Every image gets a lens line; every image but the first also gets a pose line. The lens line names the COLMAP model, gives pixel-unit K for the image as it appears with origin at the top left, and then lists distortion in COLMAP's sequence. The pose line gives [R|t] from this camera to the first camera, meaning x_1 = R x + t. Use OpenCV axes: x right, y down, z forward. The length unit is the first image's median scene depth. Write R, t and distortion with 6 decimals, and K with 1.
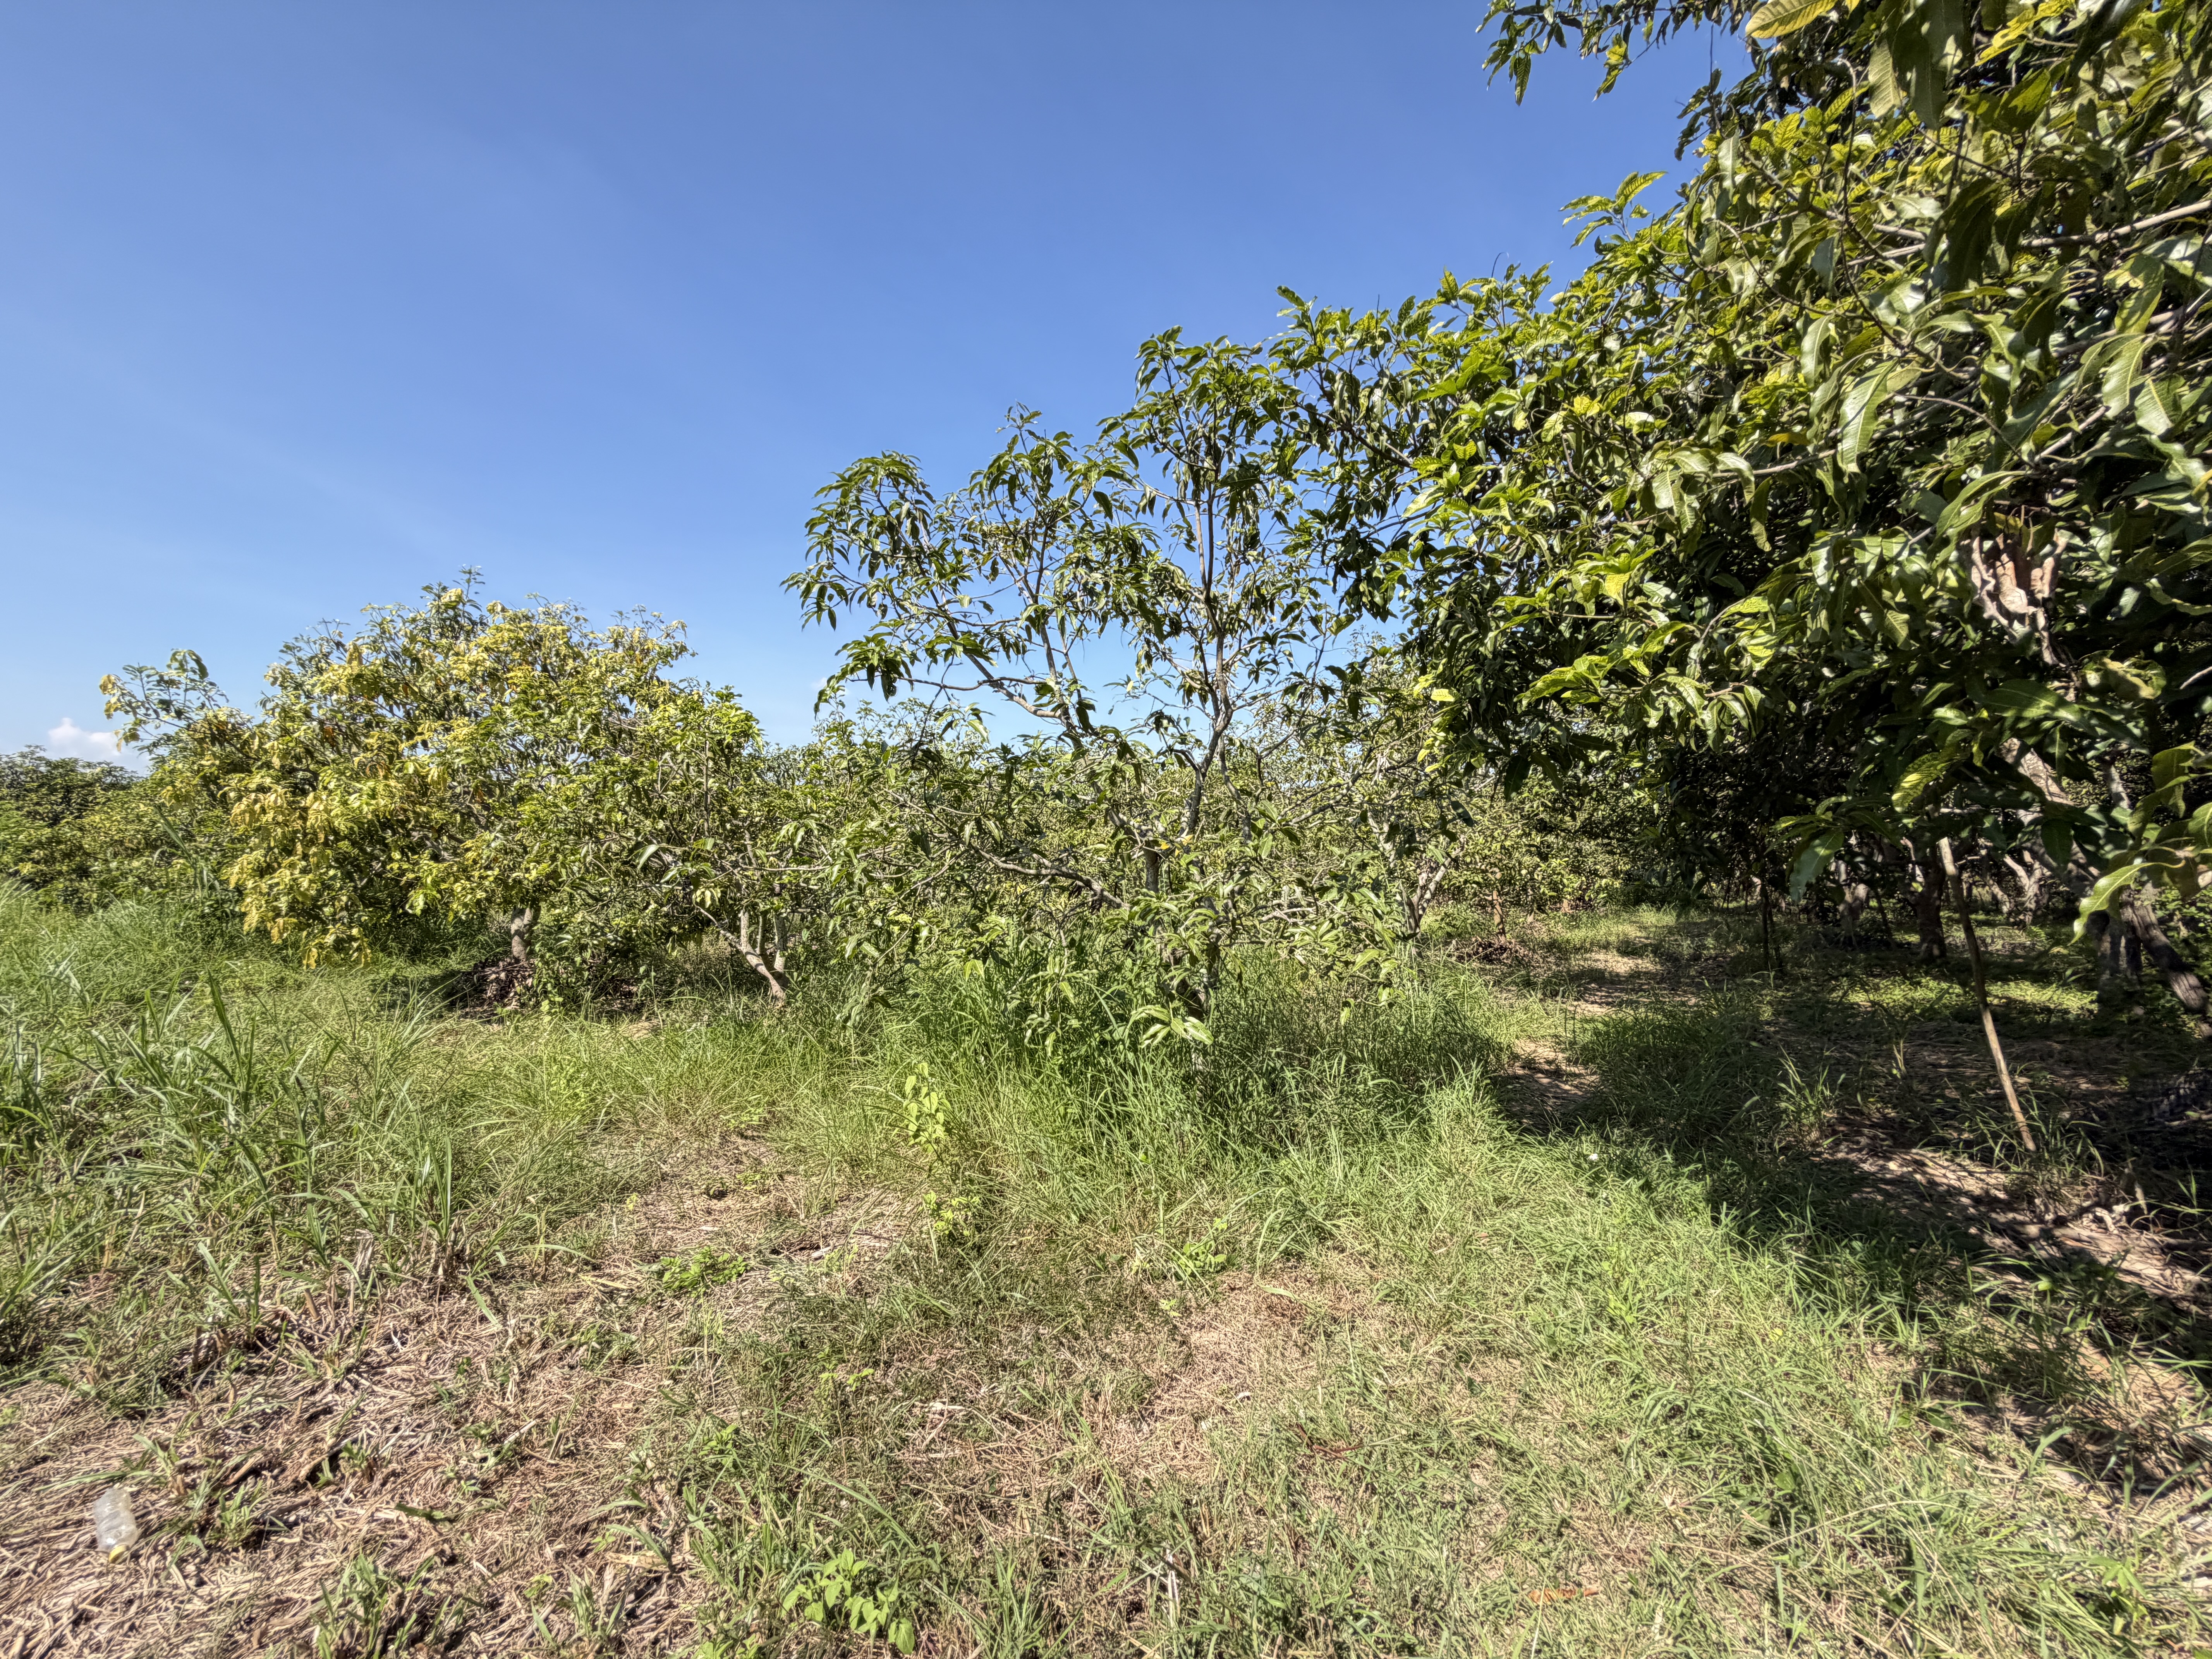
lens RADIAL K [[888.7, 0, 1102.2], [0, 888.7, 835.8], [0, 0, 1]] dist [-0.000101, -0.000037]
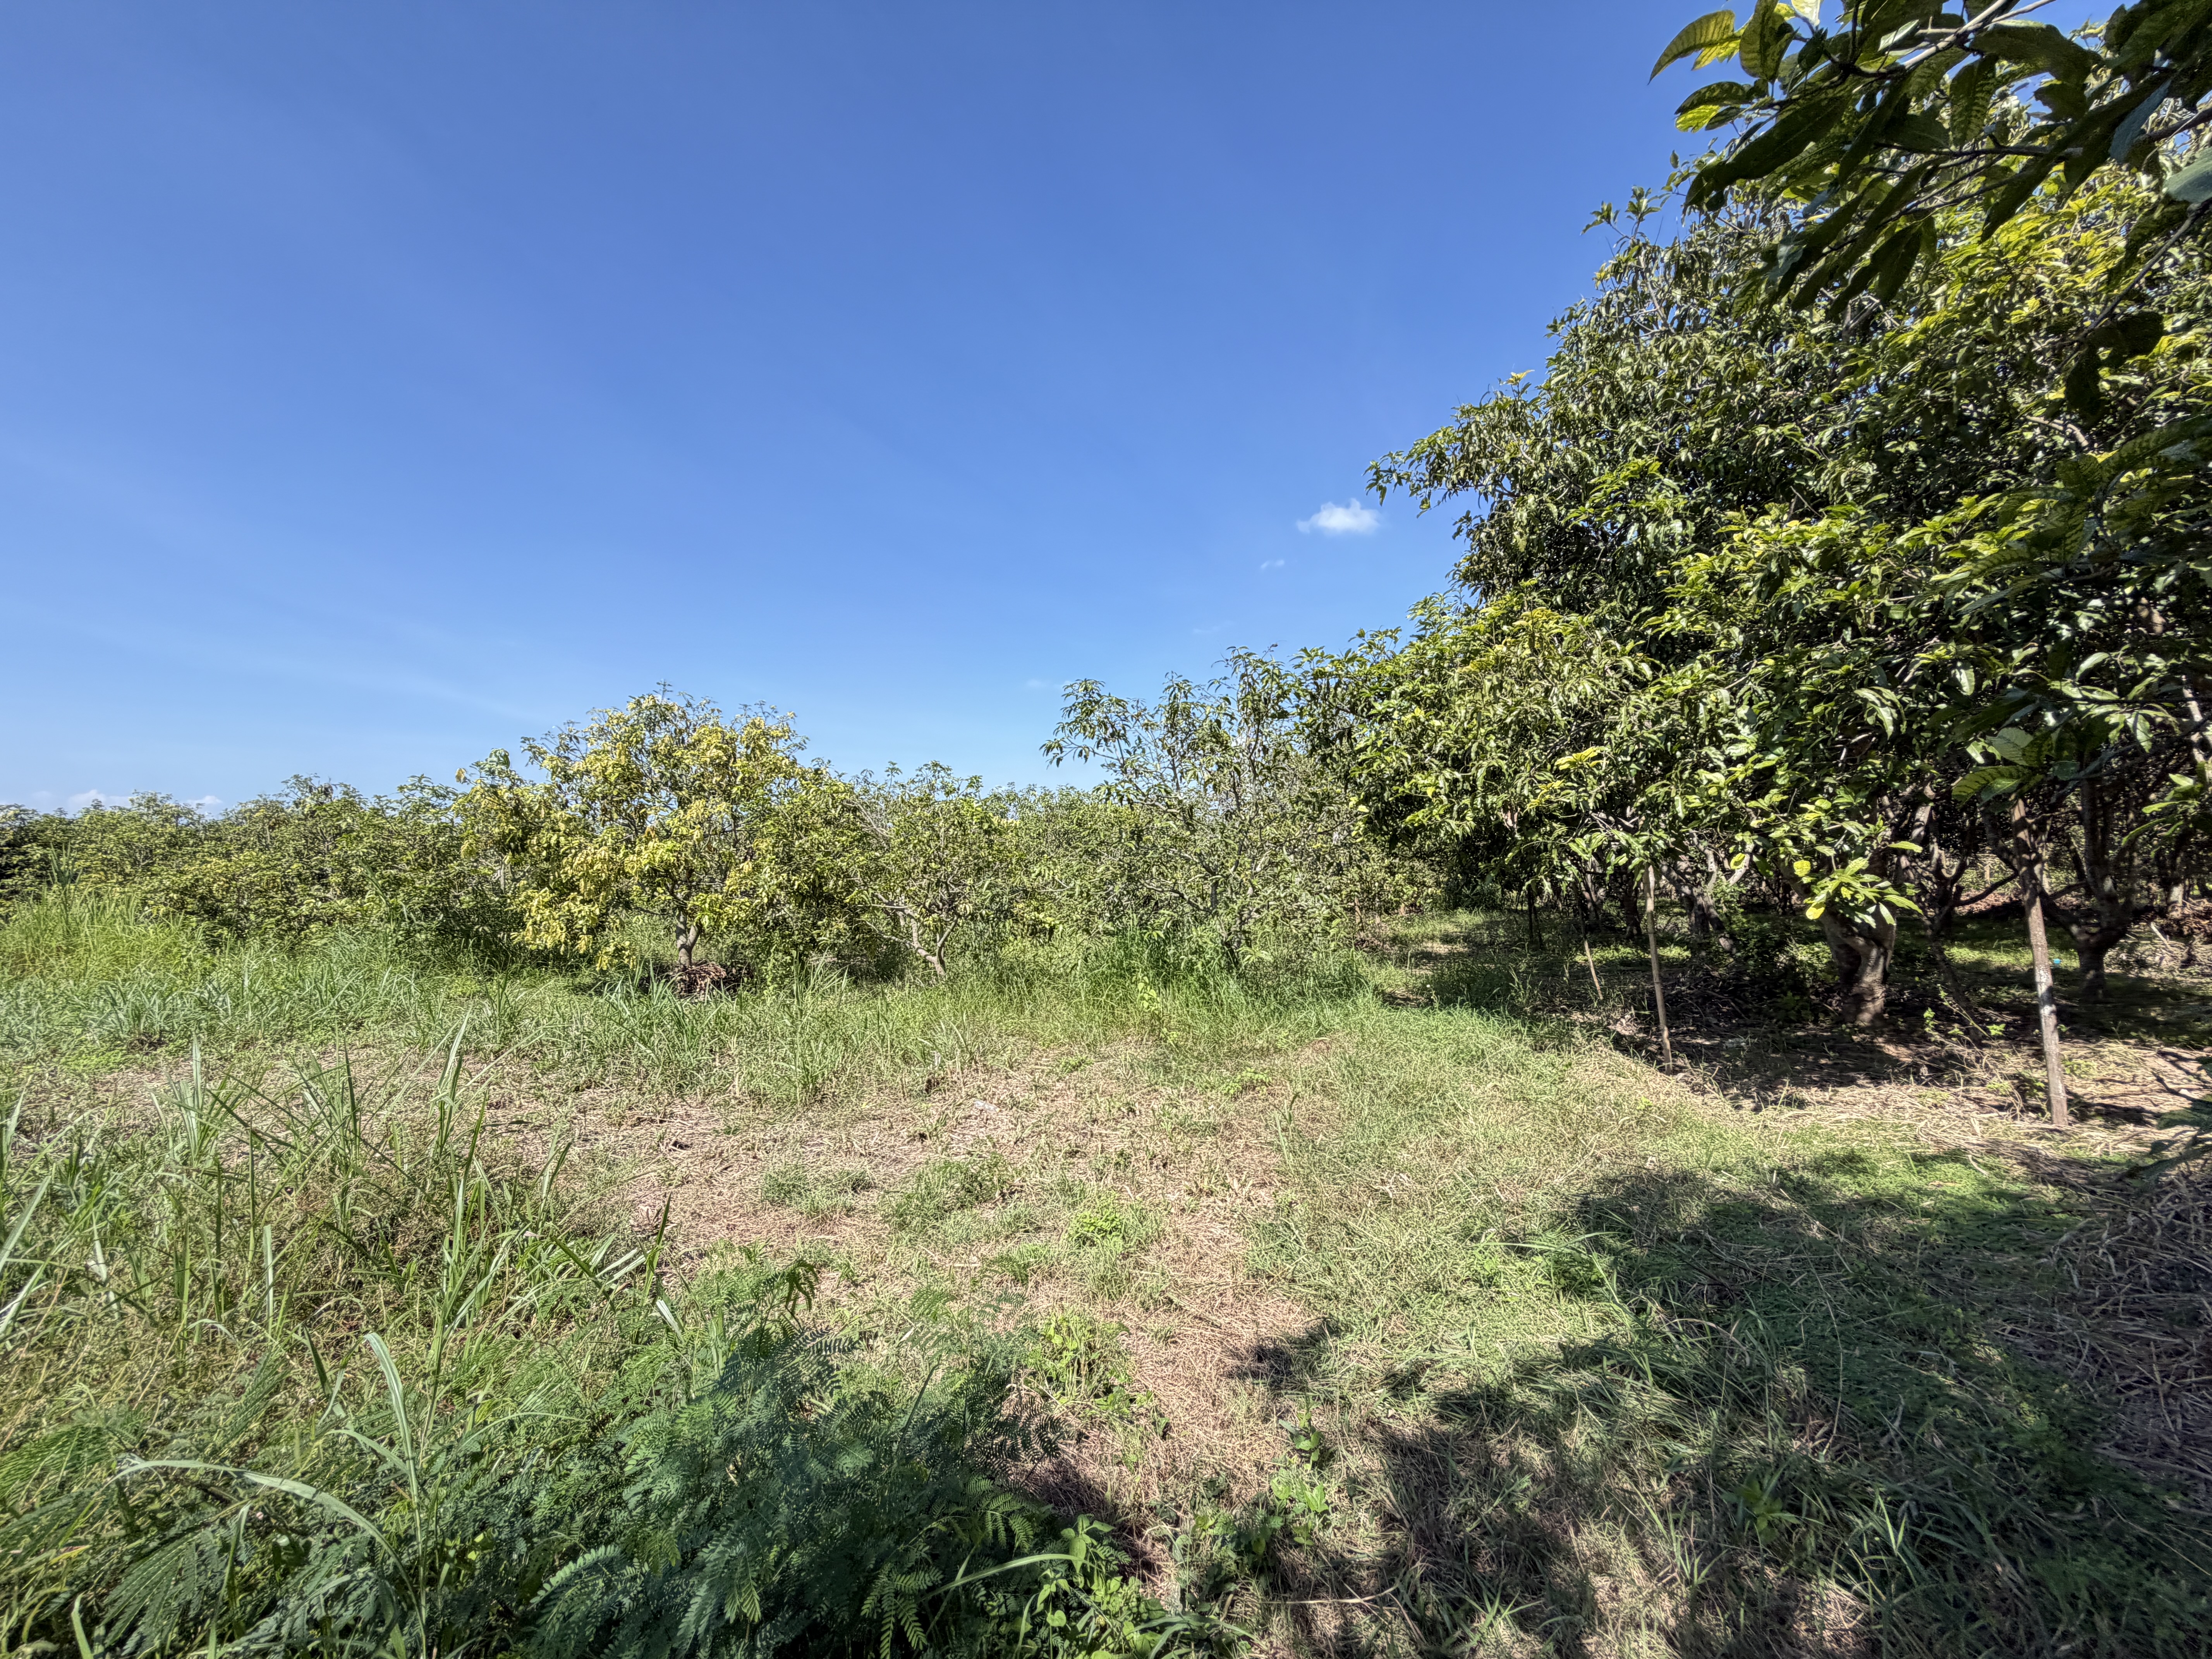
lens RADIAL K [[888.7, 0, 1108.2], [0, 888.7, 830.9], [0, 0, 1]] dist [-0.000101, -0.000037]
pose [[0.985923, -0.010938, 0.166844, -0.171869], [0.015523, 0.999536, -0.026206, -0.012932], [-0.166480, 0.028427, 0.985635, -0.305694]]
